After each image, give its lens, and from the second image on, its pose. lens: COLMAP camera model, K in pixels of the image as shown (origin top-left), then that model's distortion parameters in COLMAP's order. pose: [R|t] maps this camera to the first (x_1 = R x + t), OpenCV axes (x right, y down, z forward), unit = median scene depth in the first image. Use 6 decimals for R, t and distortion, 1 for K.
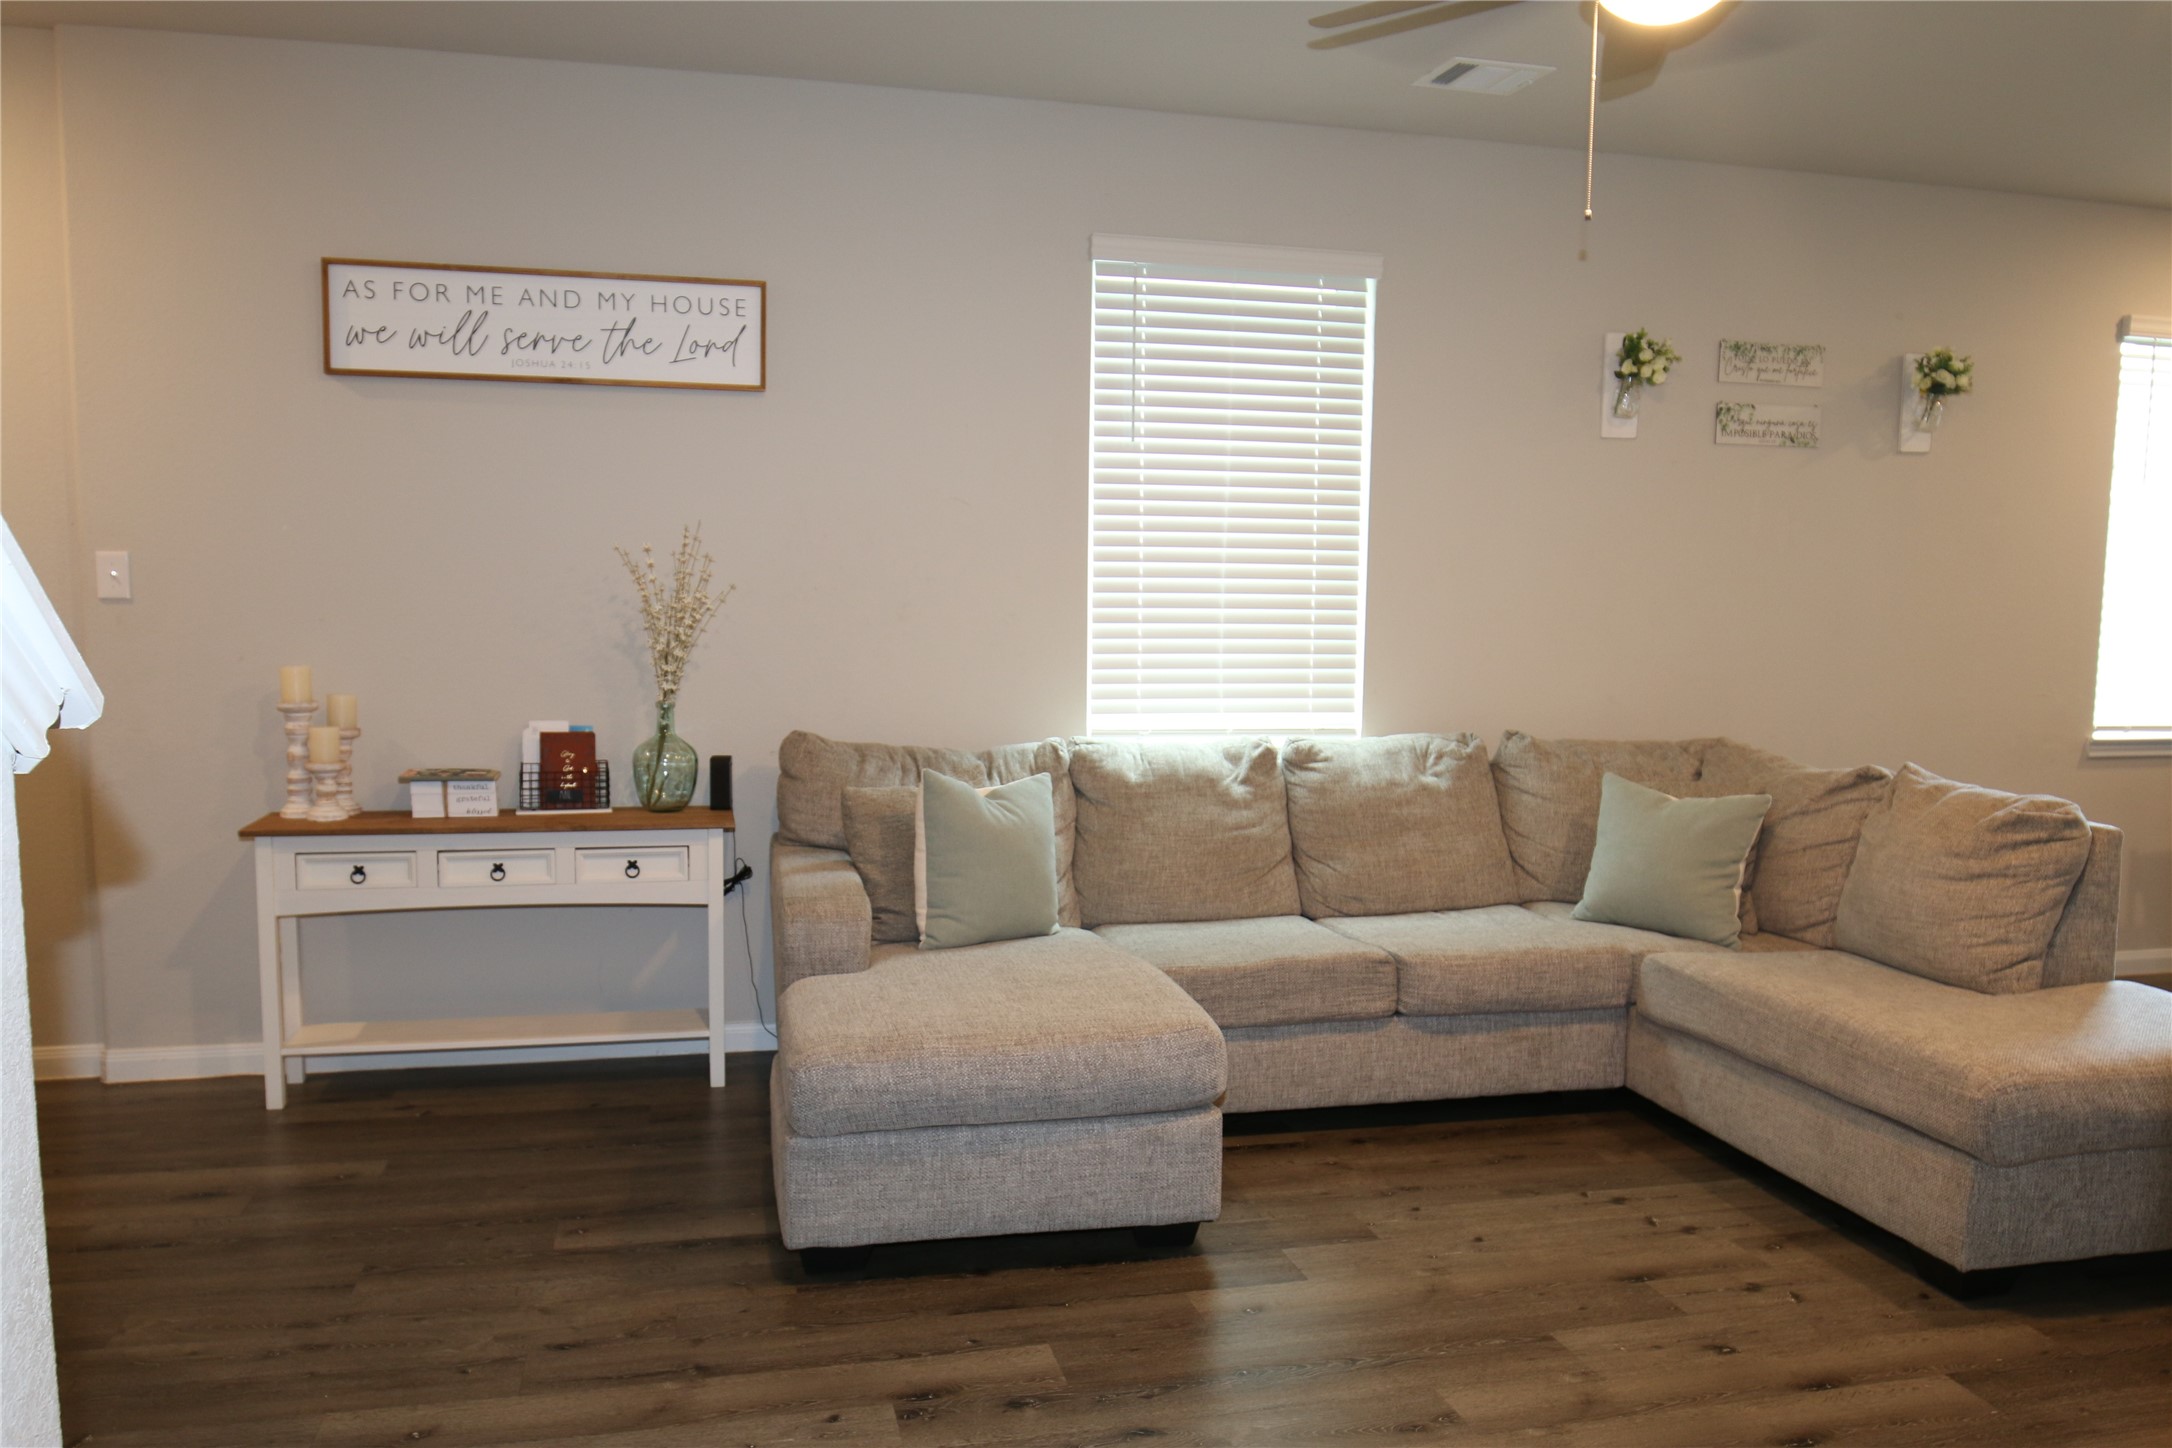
lens RADIAL K [[1591.7, 0, 1072.0], [0, 1591.7, 748.6], [0, 0, 1]] dist [-0.025182, -0.006534]
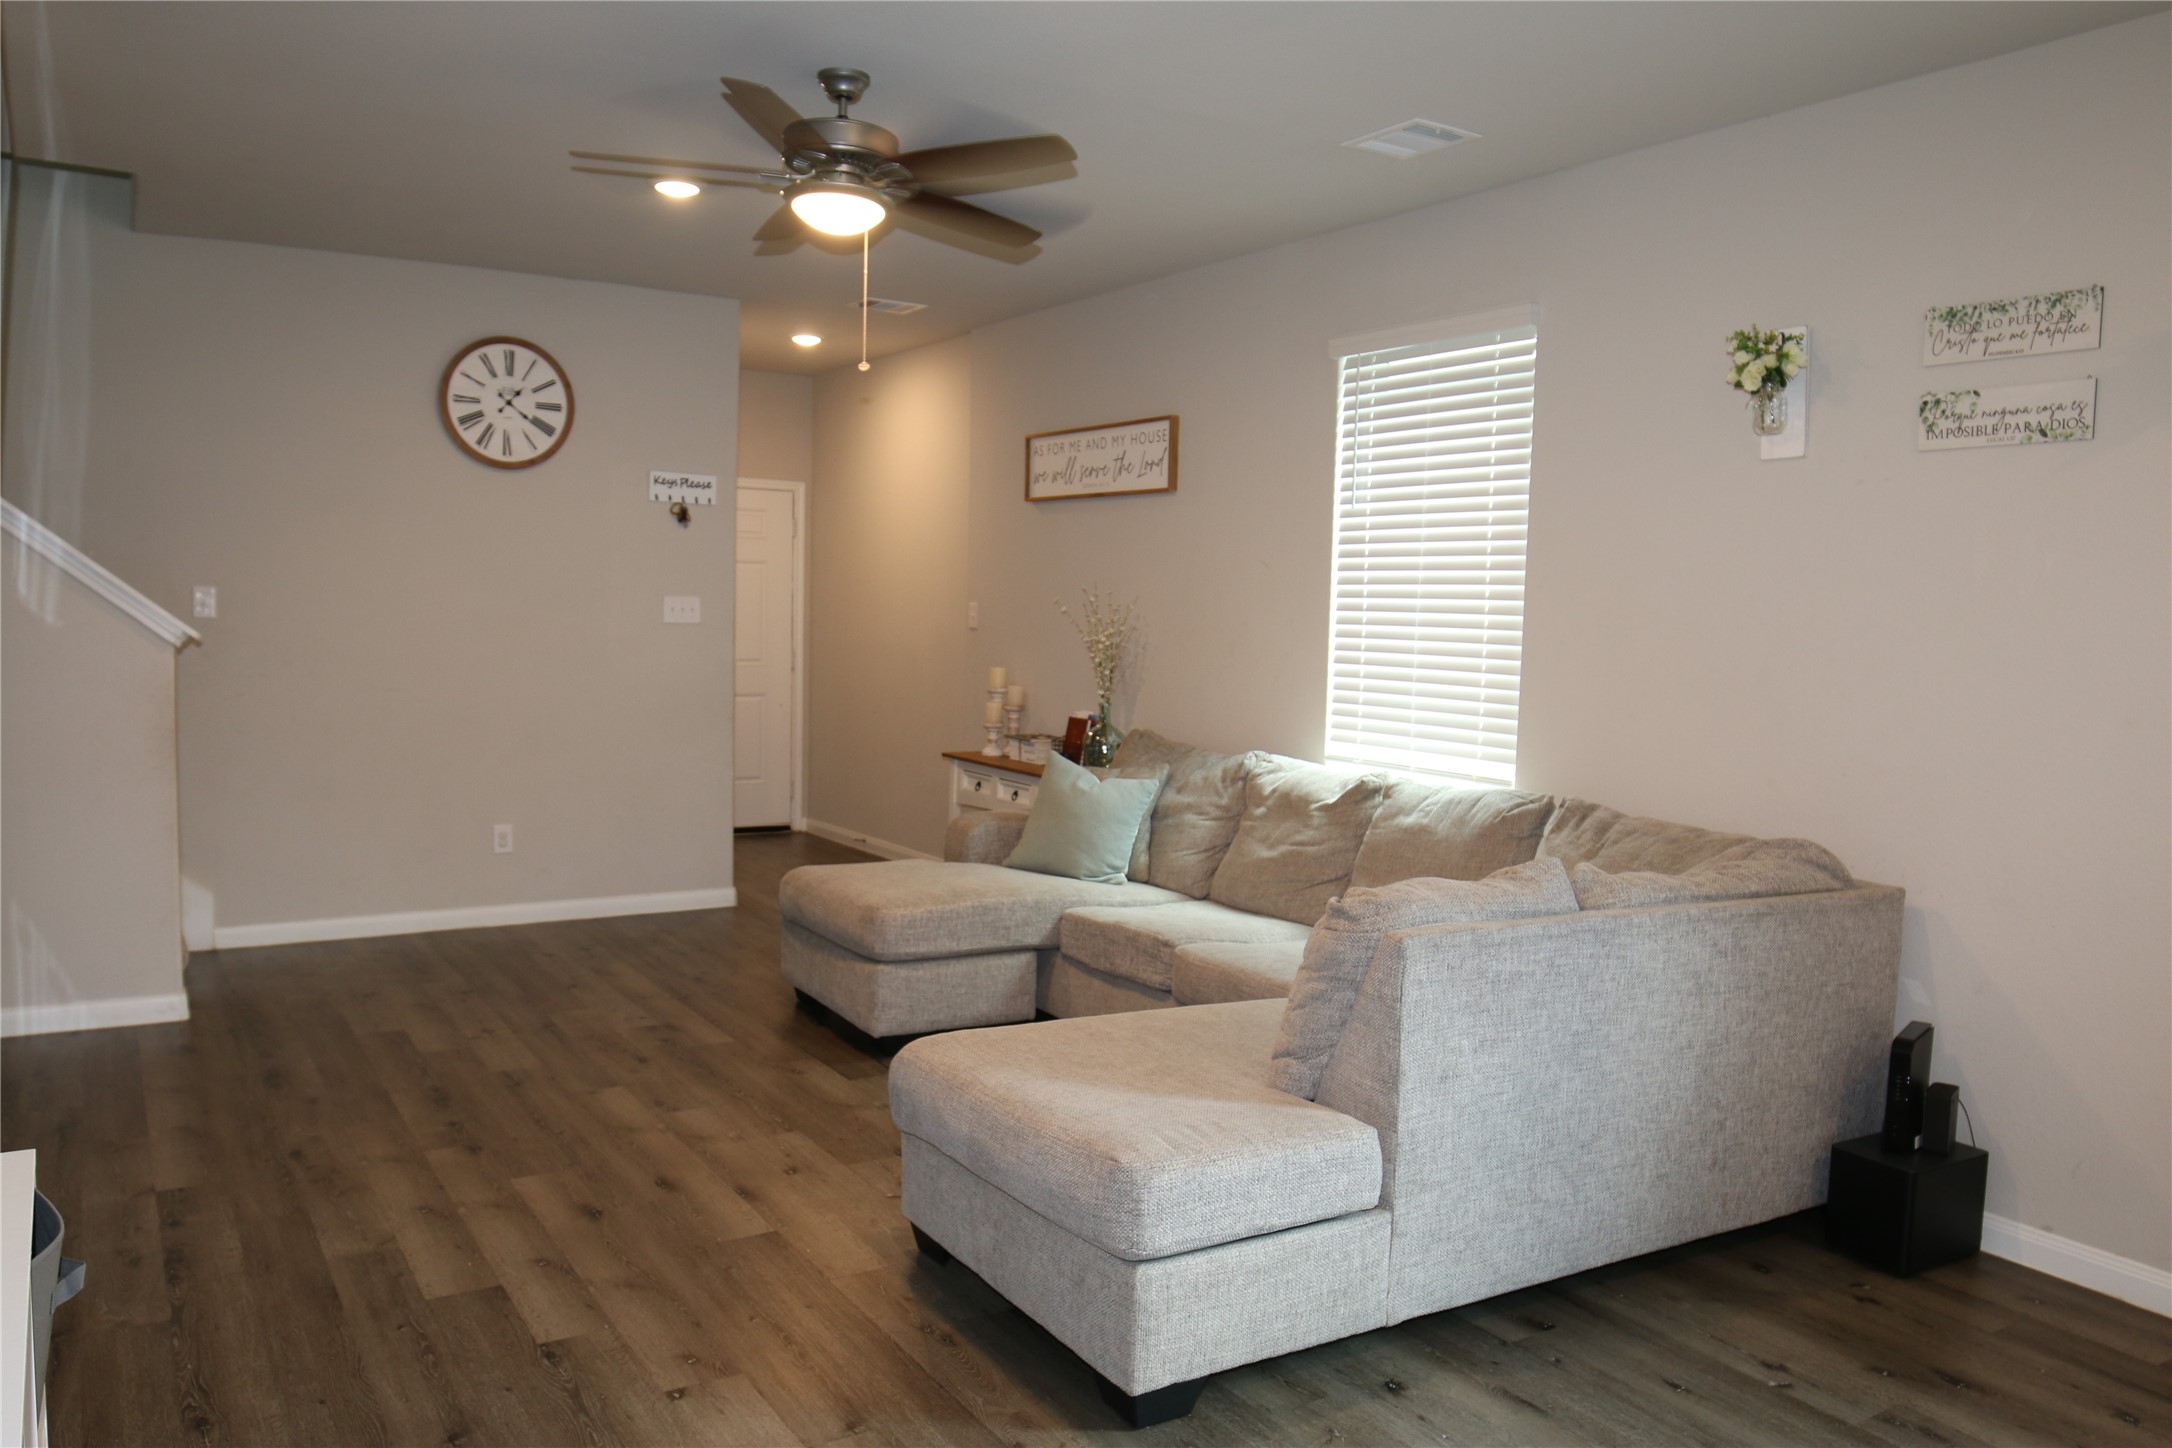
lens RADIAL K [[1609.1, 0, 1089.9], [0, 1609.1, 730.7], [0, 0, 1]] dist [-0.021049, -0.003203]
pose [[0.320370, 0.068808, -0.944790, 1.061860], [-0.121161, 0.992143, 0.031171, -0.044303], [0.939512, 0.104486, 0.326190, 0.443814]]
